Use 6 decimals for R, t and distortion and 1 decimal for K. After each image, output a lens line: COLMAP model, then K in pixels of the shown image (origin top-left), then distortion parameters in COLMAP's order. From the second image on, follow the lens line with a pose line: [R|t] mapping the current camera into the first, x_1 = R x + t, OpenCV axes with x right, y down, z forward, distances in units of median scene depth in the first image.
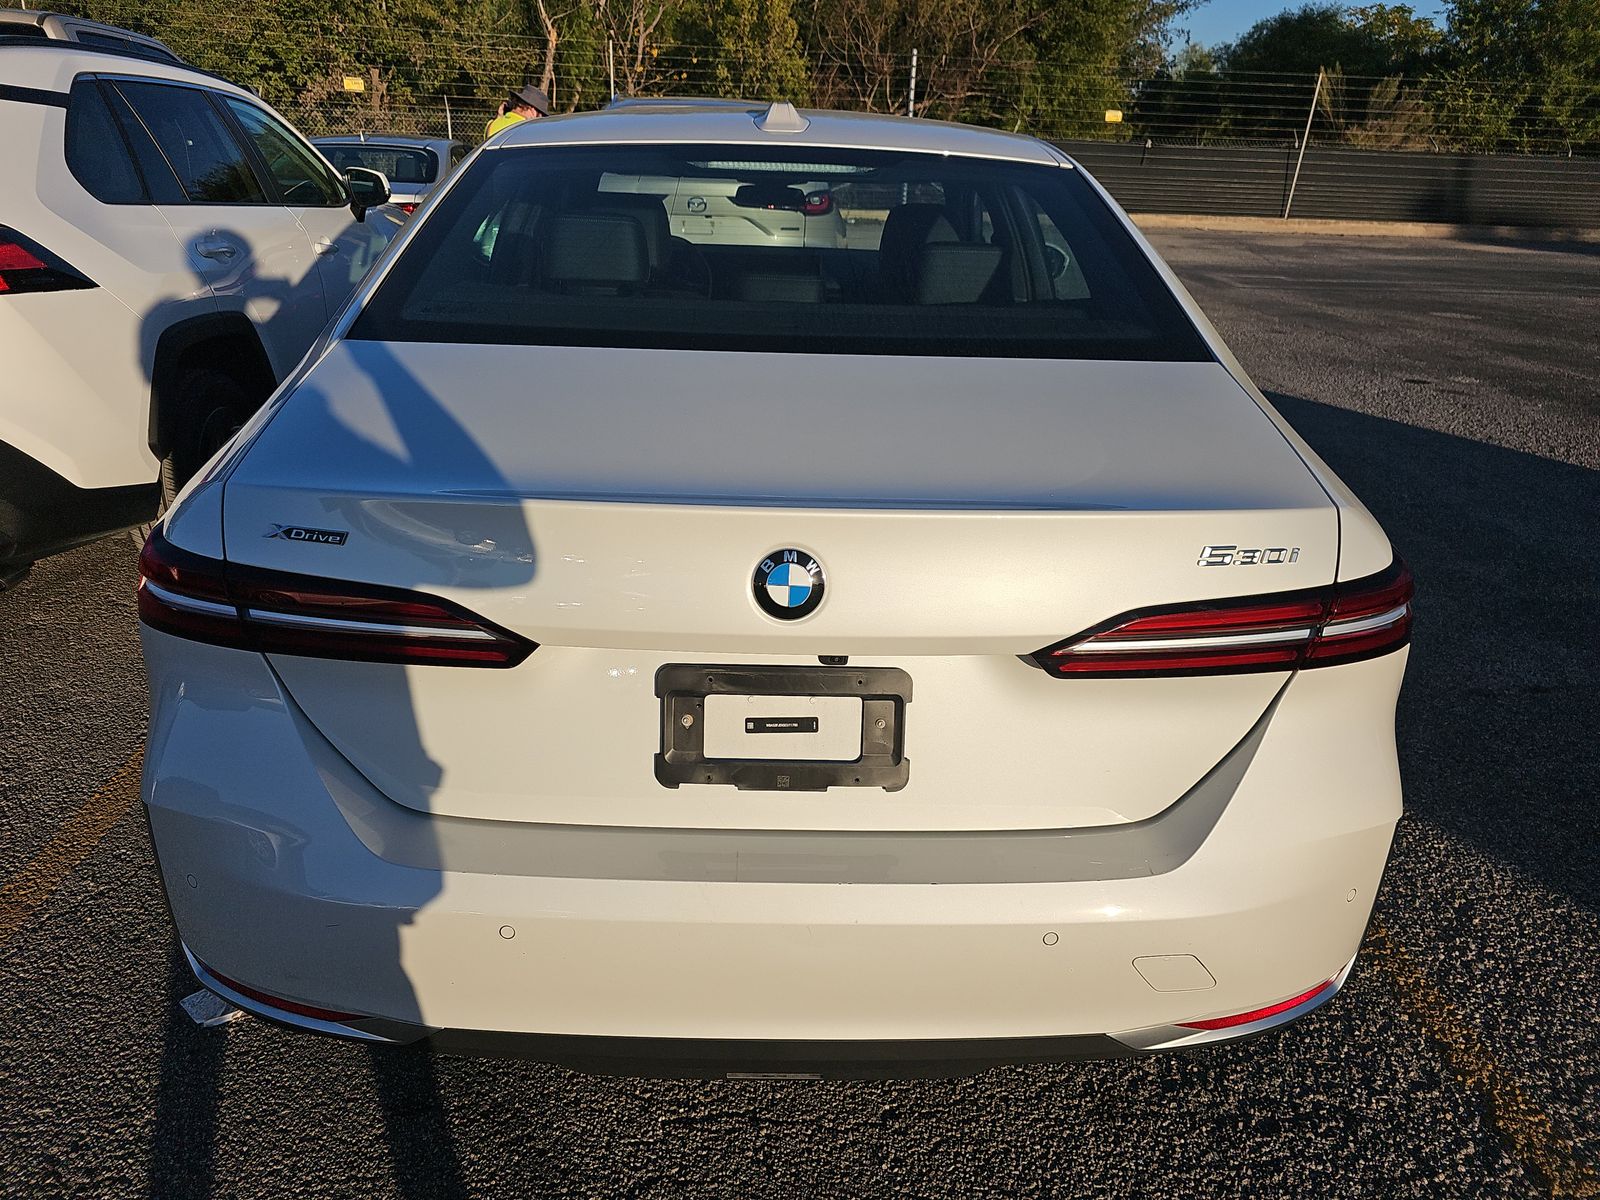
lens RADIAL K [[1047.5, 0, 799.4], [0, 1047.5, 597.0], [0, 0, 1]] dist [0.034927, -0.031066]
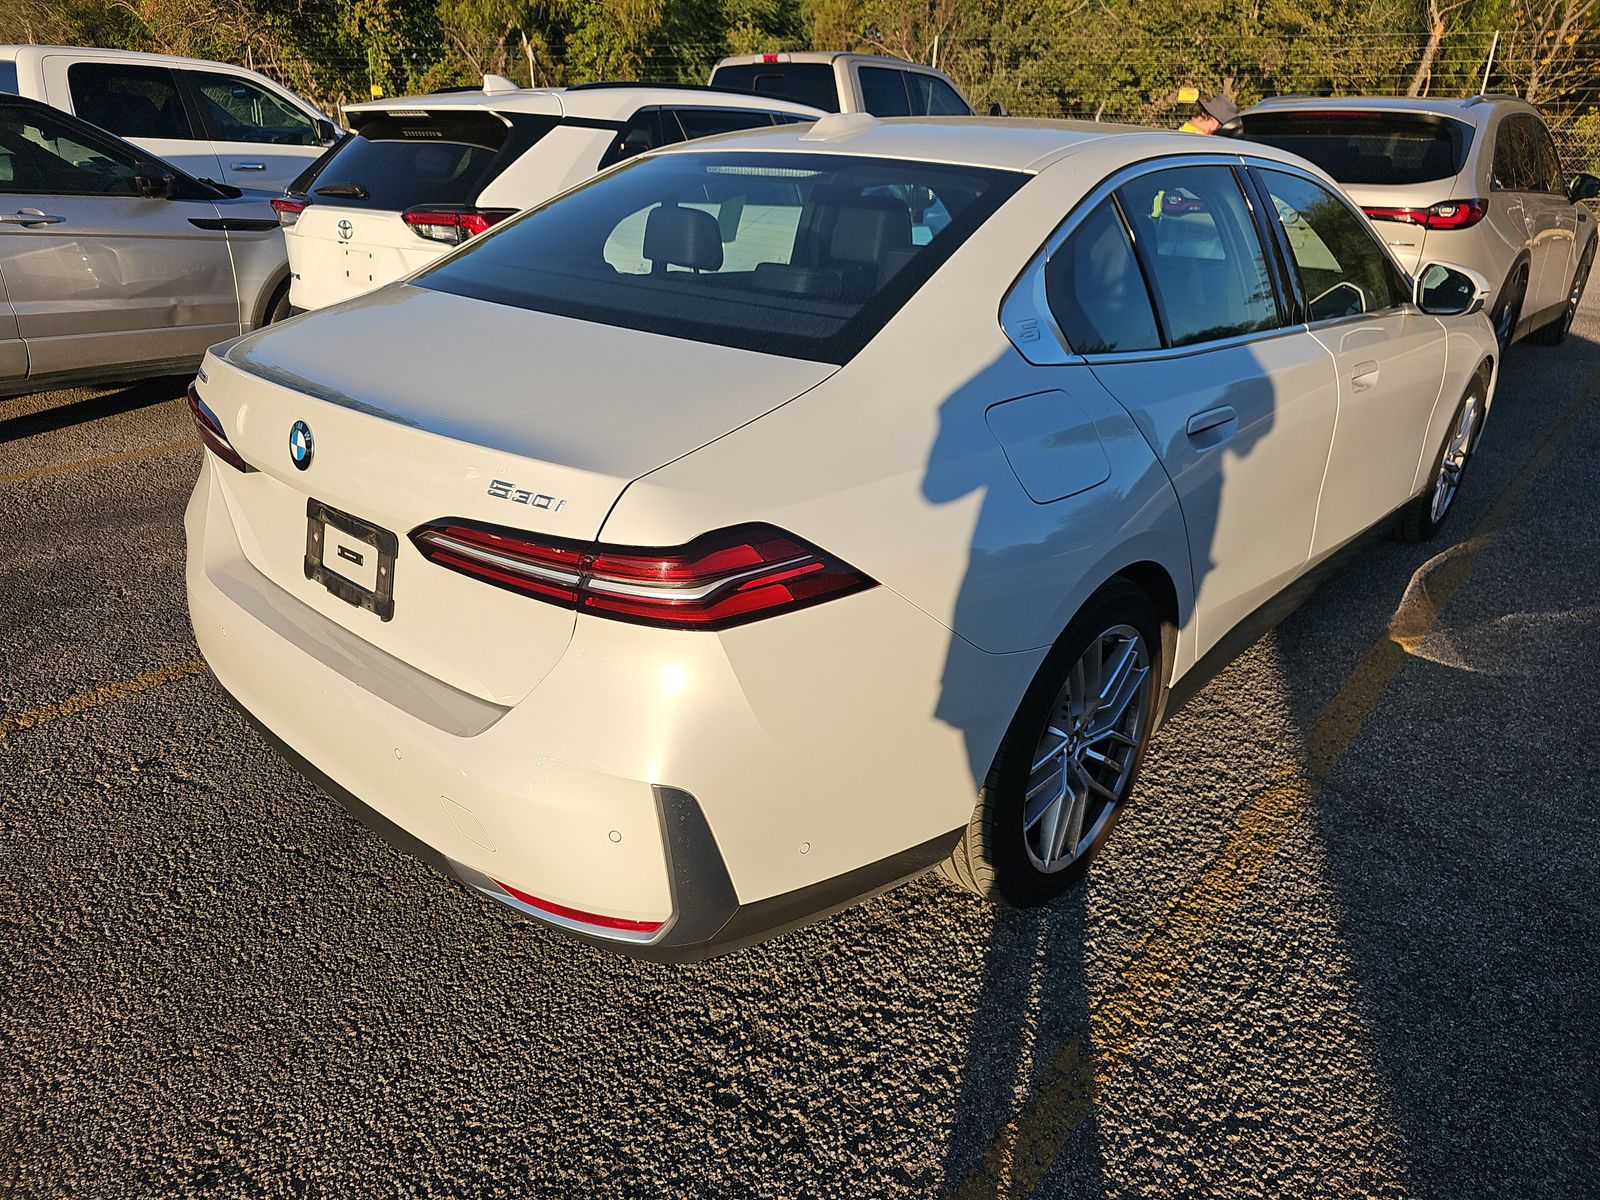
lens RADIAL K [[1047.5, 0, 799.6], [0, 1047.5, 603.5], [0, 0, 1]] dist [0.034927, -0.031066]
pose [[0.737762, 0.257513, -0.624015, 0.074329], [-0.258745, 0.961656, 0.090939, -0.005778], [0.623506, 0.094370, 0.776103, 0.014449]]
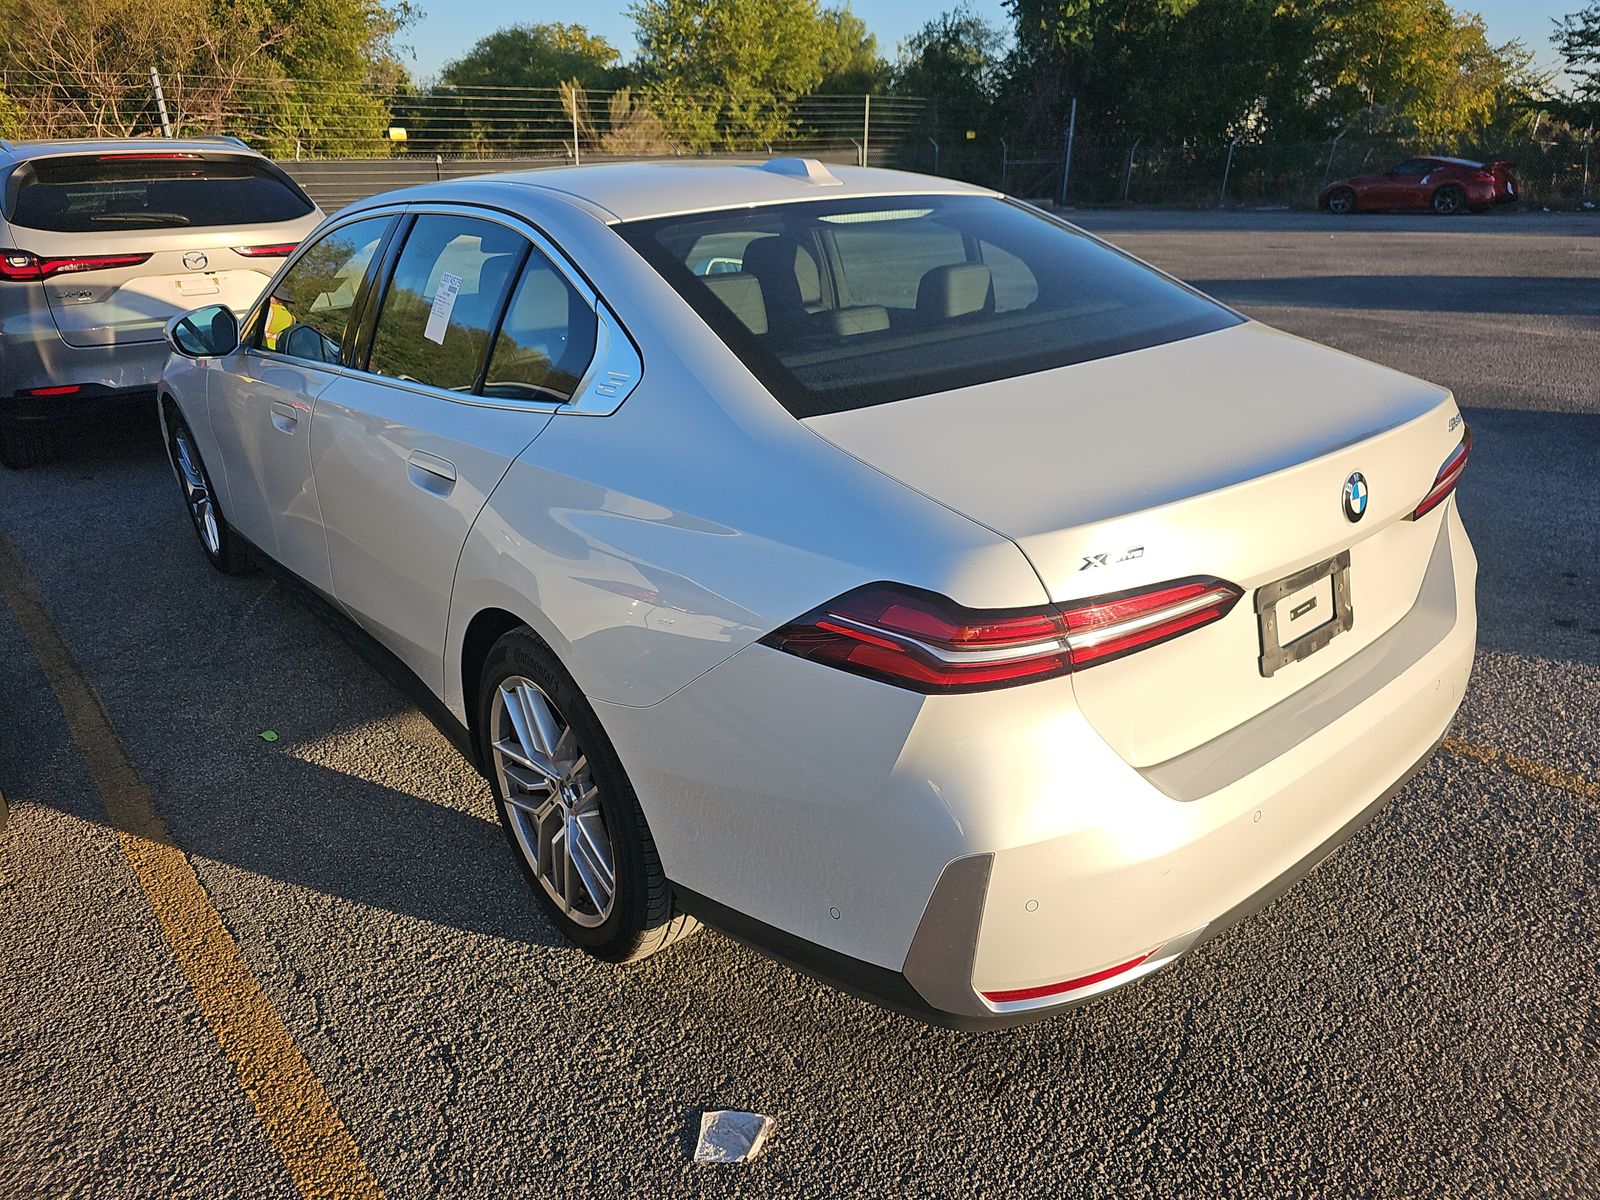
lens RADIAL K [[1047.5, 0, 803.2], [0, 1047.5, 599.1], [0, 0, 1]] dist [0.034927, -0.031066]
pose [[0.780102, -0.287007, 0.555938, -0.071891], [0.290977, 0.953060, 0.083720, -0.010965], [-0.553871, 0.096455, 0.826997, 0.011194]]
